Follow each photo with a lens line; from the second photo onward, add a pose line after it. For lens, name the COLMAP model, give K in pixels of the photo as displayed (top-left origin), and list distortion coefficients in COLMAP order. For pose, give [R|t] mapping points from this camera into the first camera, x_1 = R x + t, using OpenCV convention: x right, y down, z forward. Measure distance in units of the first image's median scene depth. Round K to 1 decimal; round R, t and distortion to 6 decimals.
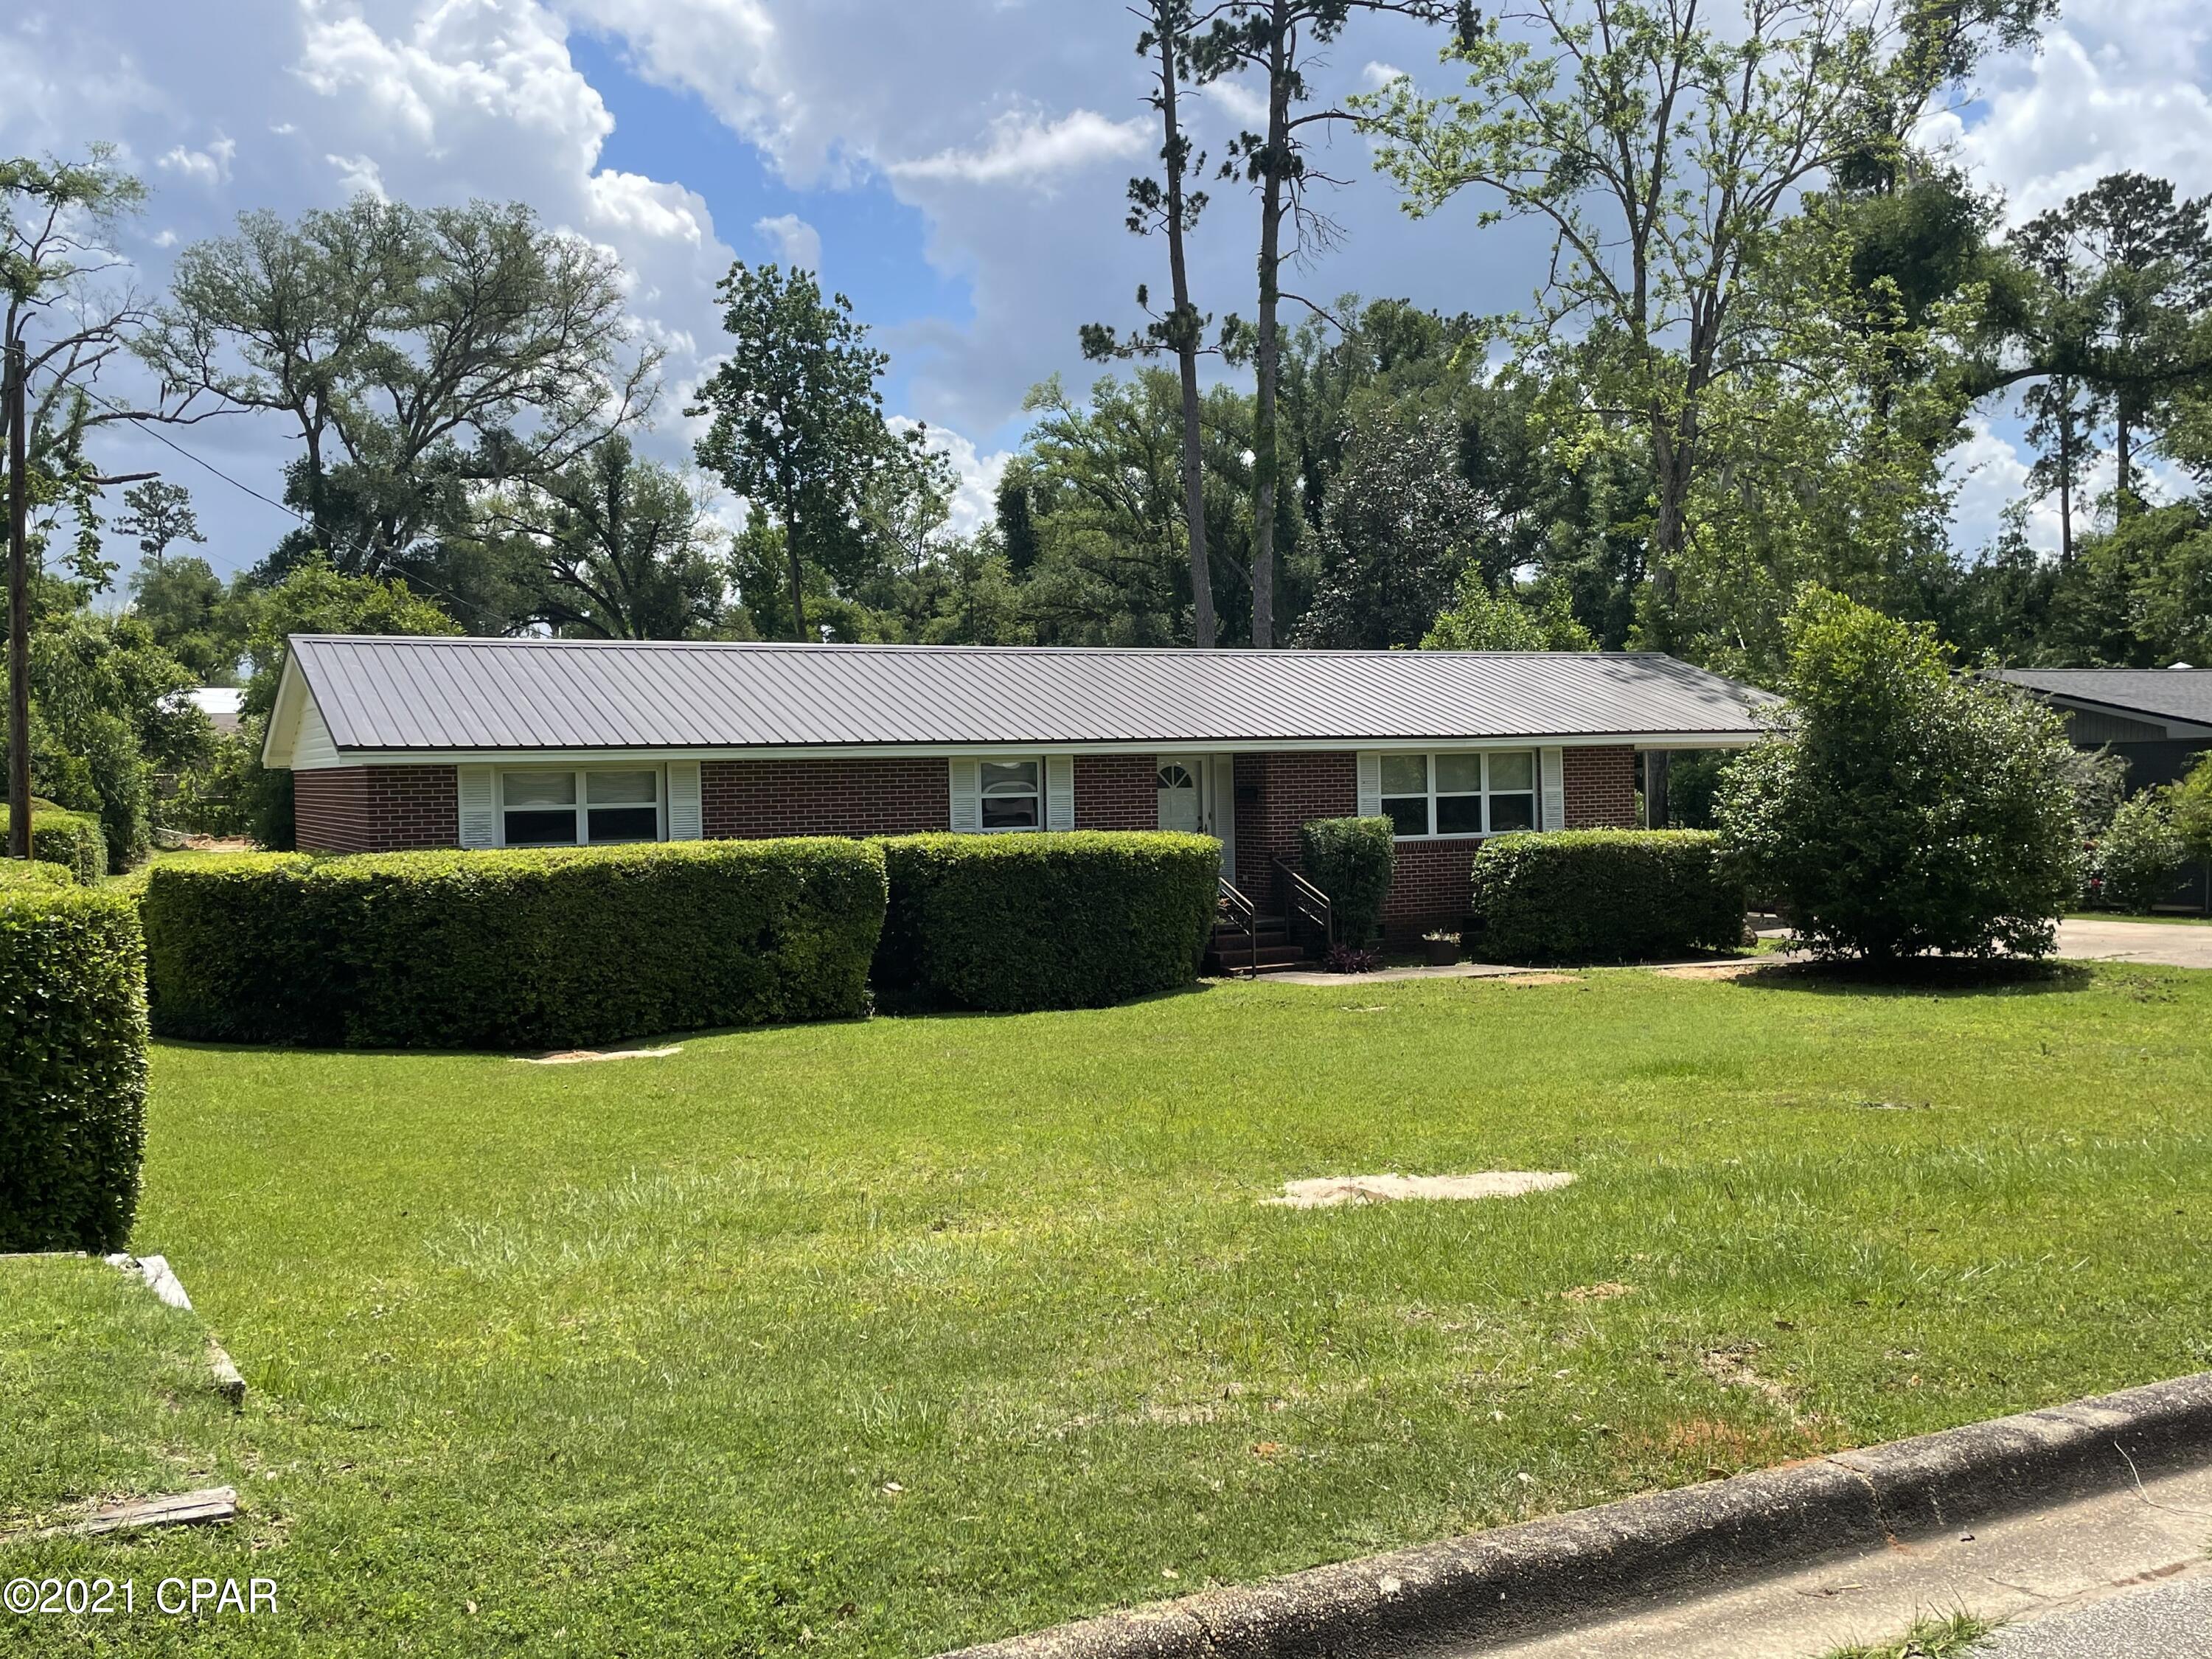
lens RADIAL K [[1997.1, 0, 1106.0], [0, 1997.1, 829.5], [0, 0, 1]] dist [0.115820, -0.181455]
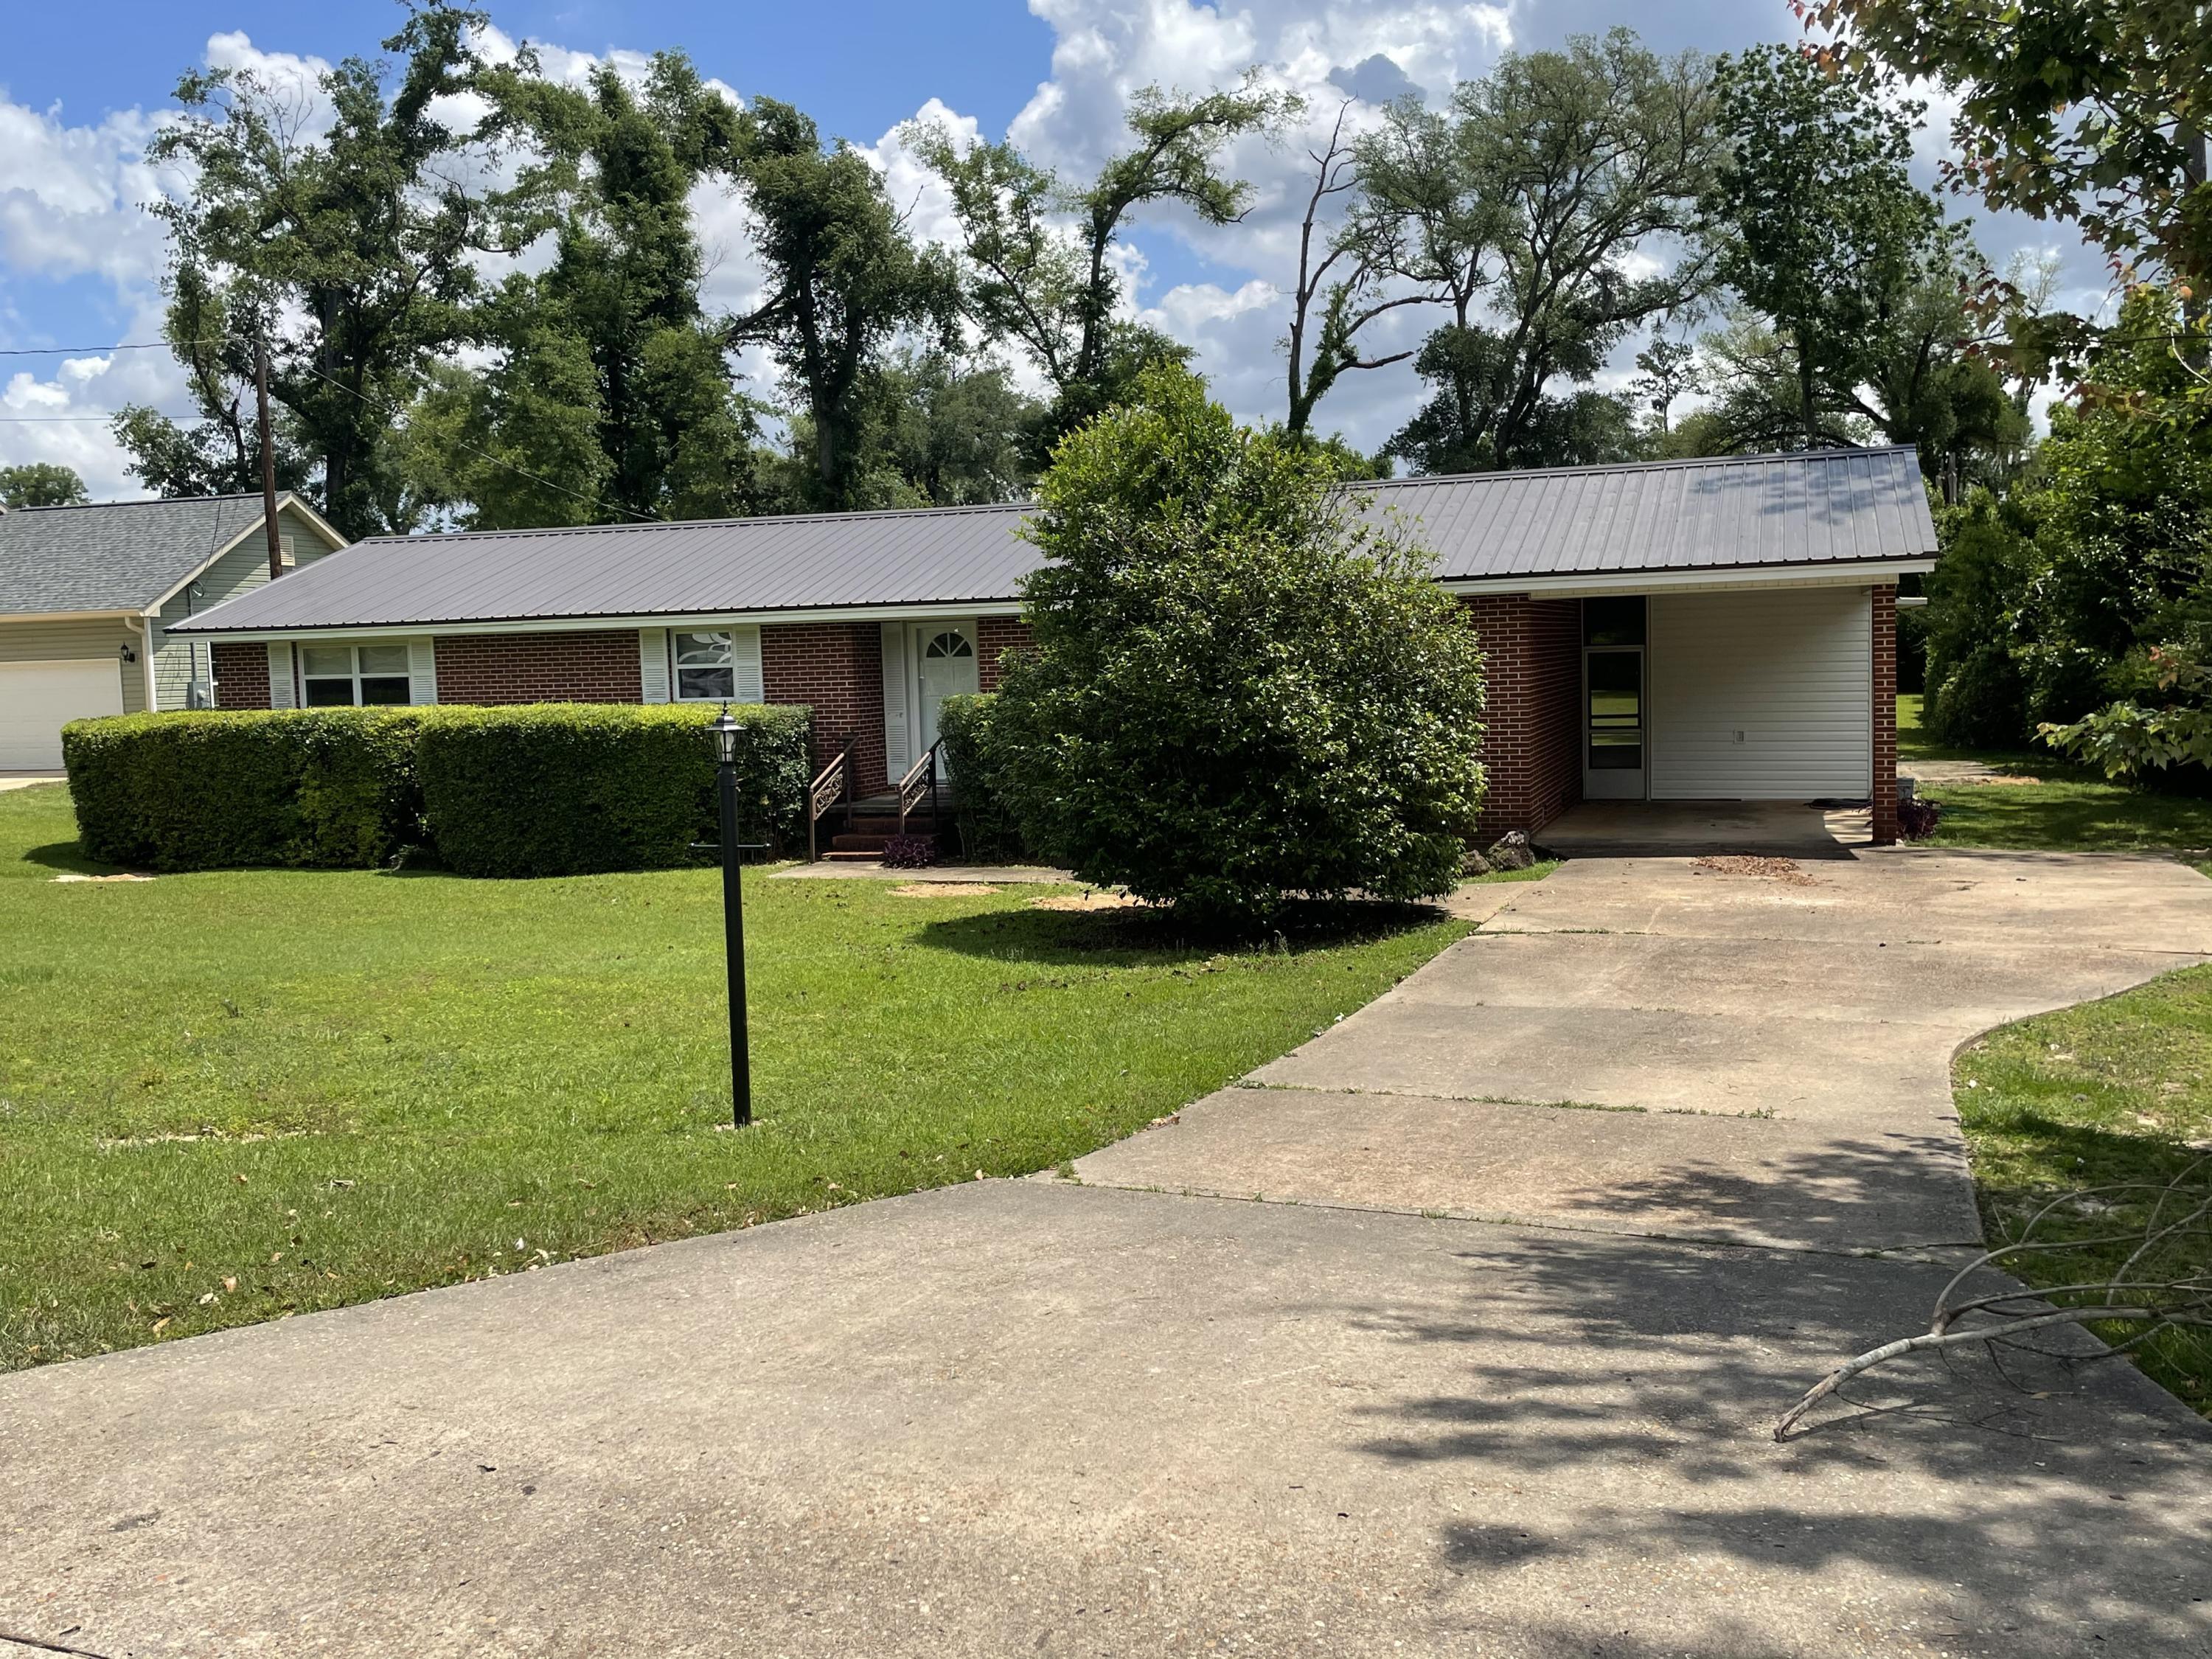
lens RADIAL K [[1966.8, 0, 1101.9], [0, 1966.8, 827.6], [0, 0, 1]] dist [0.103723, -0.163650]
pose [[0.675128, 0.063648, -0.734950, 0.509417], [-0.003921, 0.996566, 0.082703, -0.011711], [0.737690, -0.052954, 0.673060, 0.293213]]
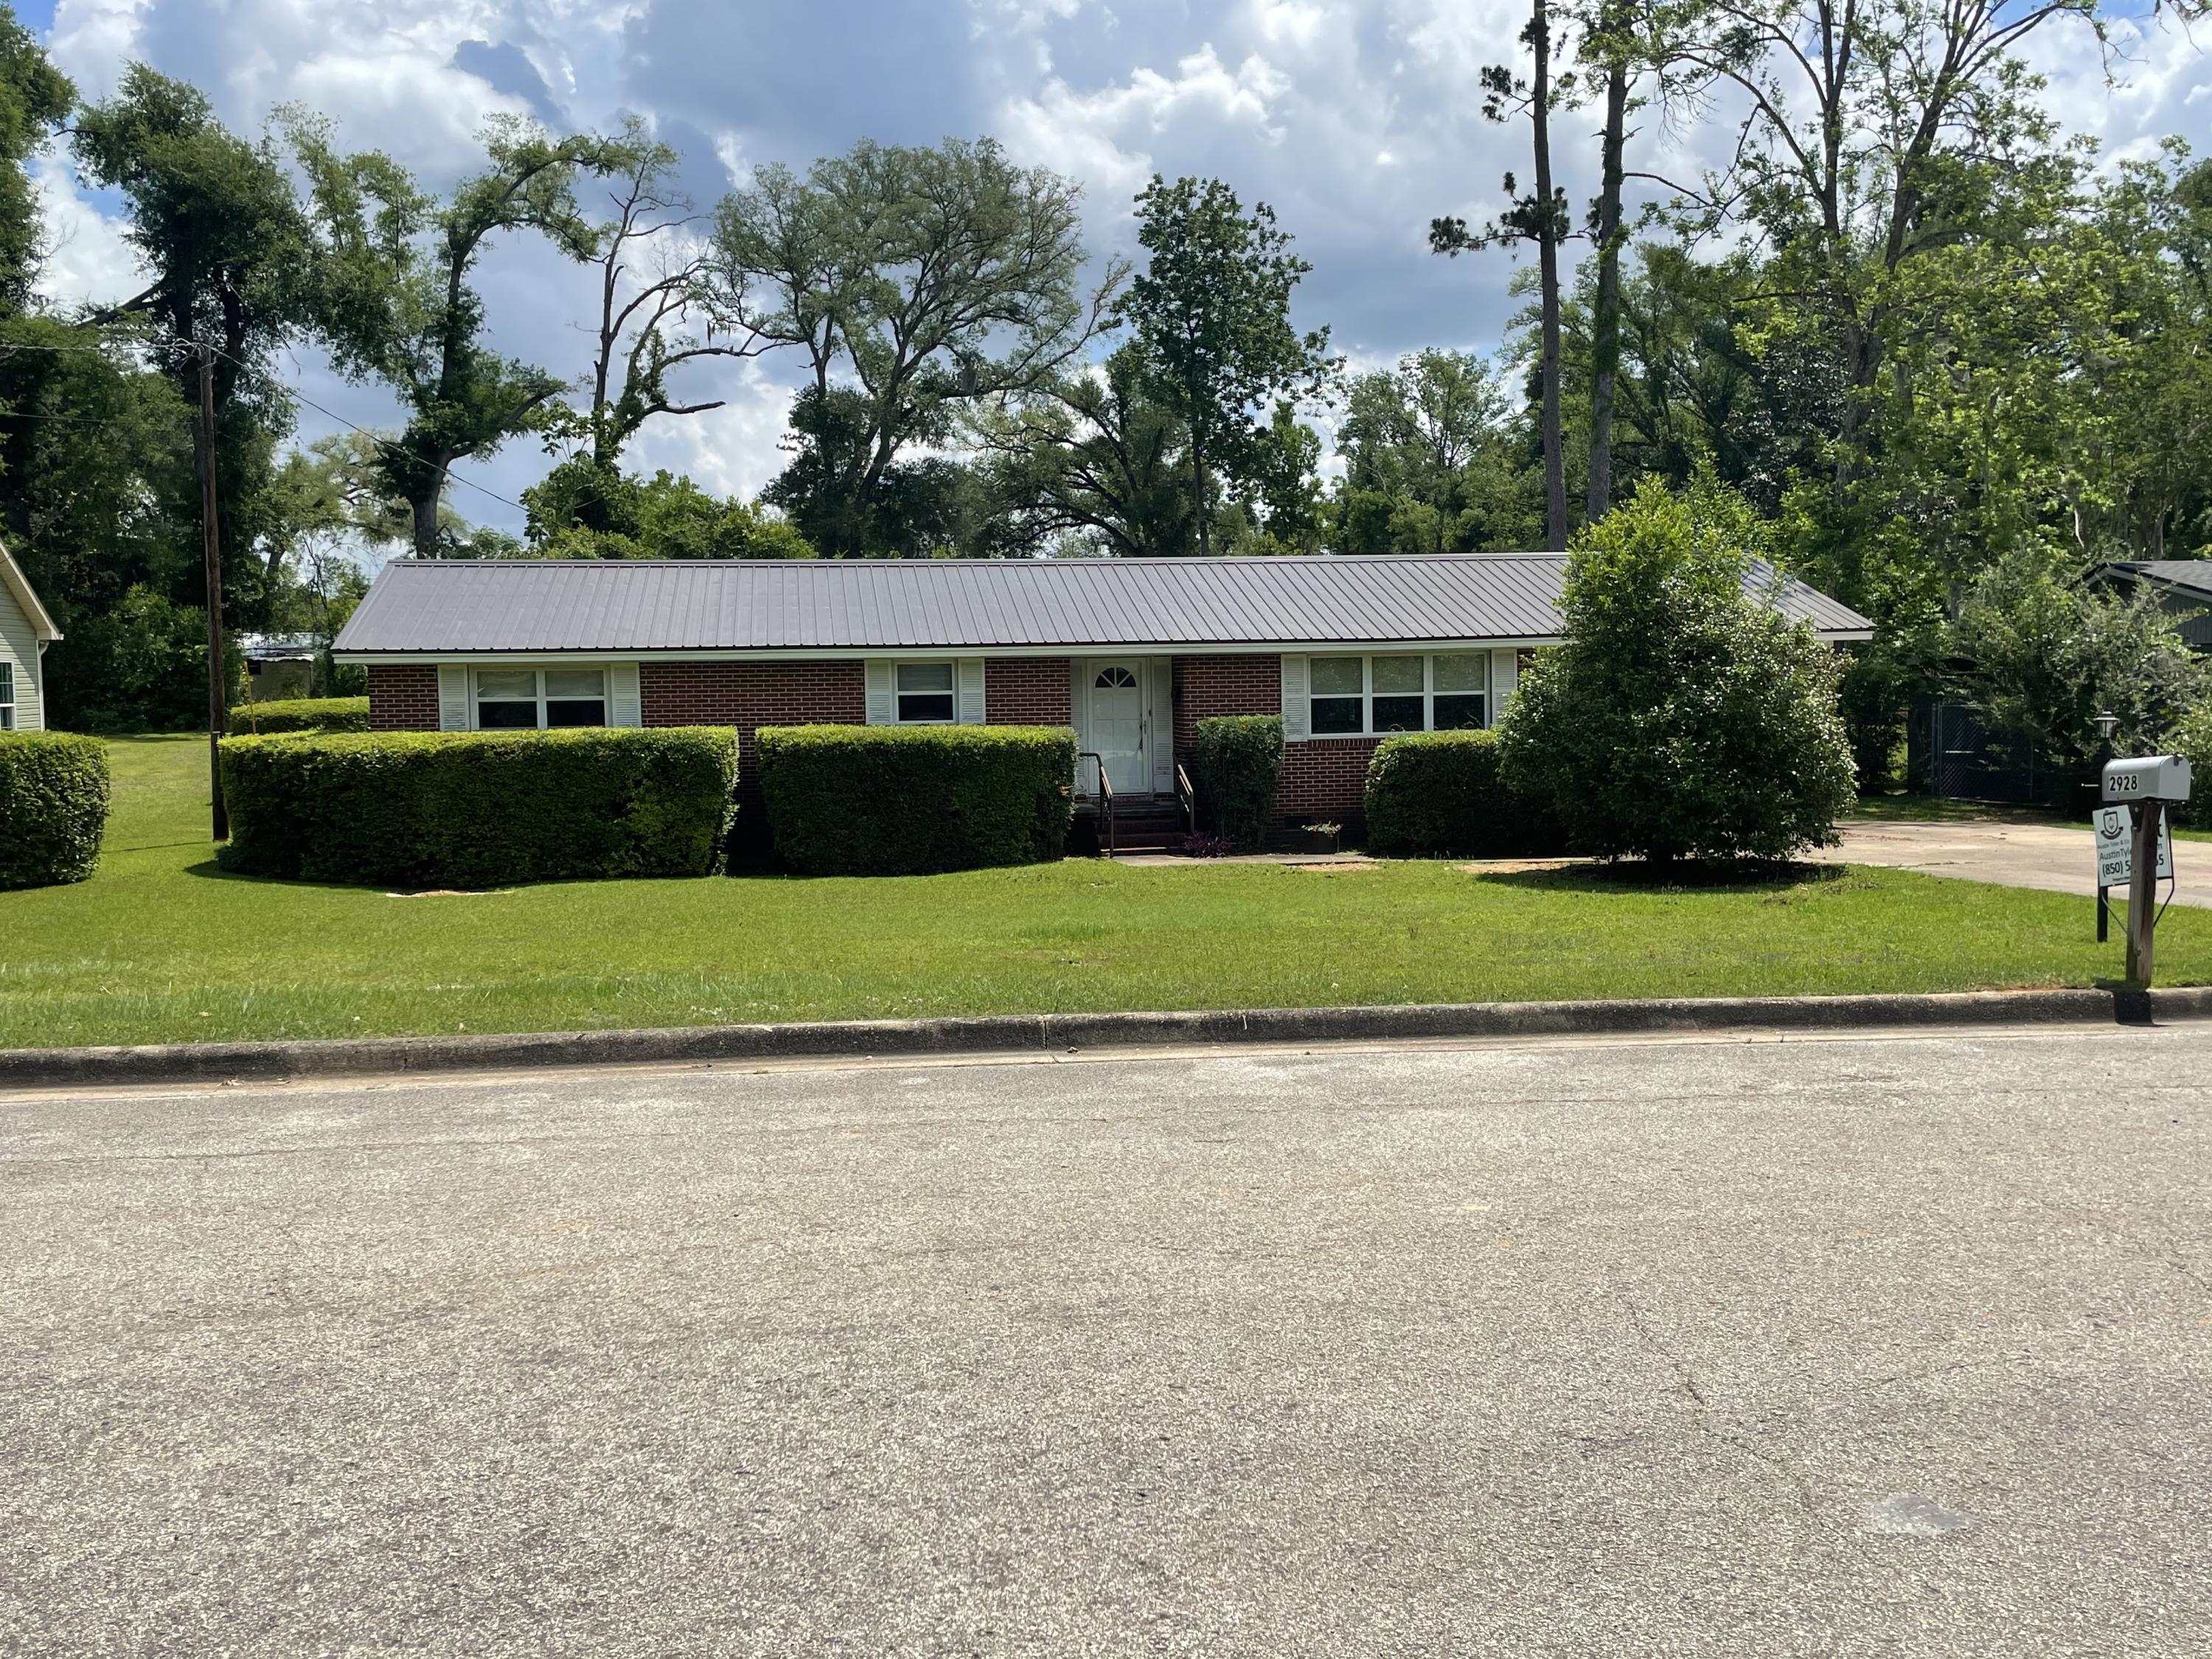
lens RADIAL K [[1997.1, 0, 1106.0], [0, 1997.1, 829.5], [0, 0, 1]] dist [0.115820, -0.181455]
pose [[0.943442, 0.030837, -0.330102, 0.266148], [-0.012731, 0.998300, 0.056873, -0.003232], [0.331294, -0.049454, 0.942231, -0.030279]]
